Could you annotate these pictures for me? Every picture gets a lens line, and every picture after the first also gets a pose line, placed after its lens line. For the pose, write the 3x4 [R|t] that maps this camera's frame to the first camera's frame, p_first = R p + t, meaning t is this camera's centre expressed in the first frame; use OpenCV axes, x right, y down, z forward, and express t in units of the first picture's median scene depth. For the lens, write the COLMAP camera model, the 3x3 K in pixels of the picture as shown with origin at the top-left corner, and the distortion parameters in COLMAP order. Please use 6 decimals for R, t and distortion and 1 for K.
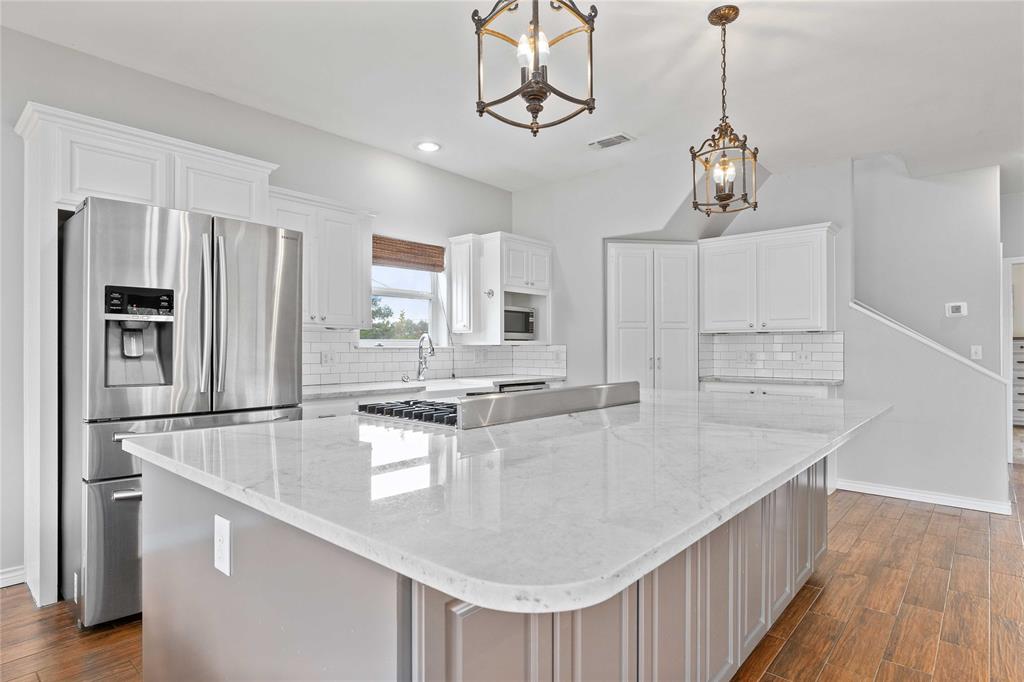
lens RADIAL K [[535.0, 0, 509.3], [0, 535.0, 346.6], [0, 0, 1]] dist [-0.002027, 0.000705]
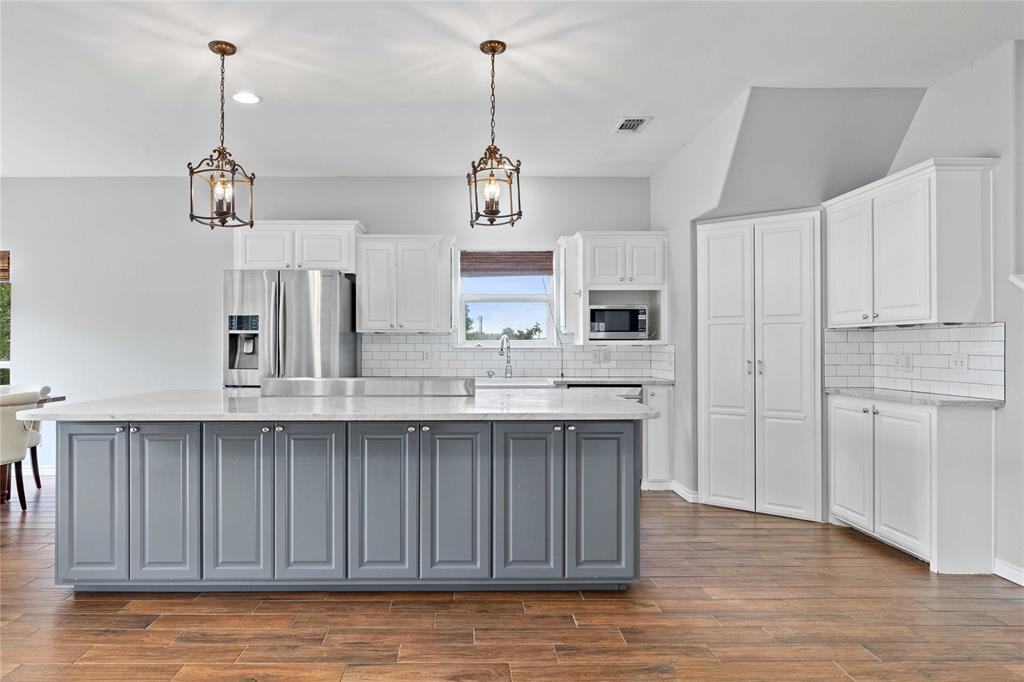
lens RADIAL K [[661.8, 0, 485.3], [0, 661.8, 343.8], [0, 0, 1]] dist [0.003819, 0.001941]
pose [[0.677910, -0.003531, -0.735137, 0.790551], [0.002578, 0.999994, -0.002426, -0.002940], [0.735141, -0.000250, 0.677914, 0.035550]]
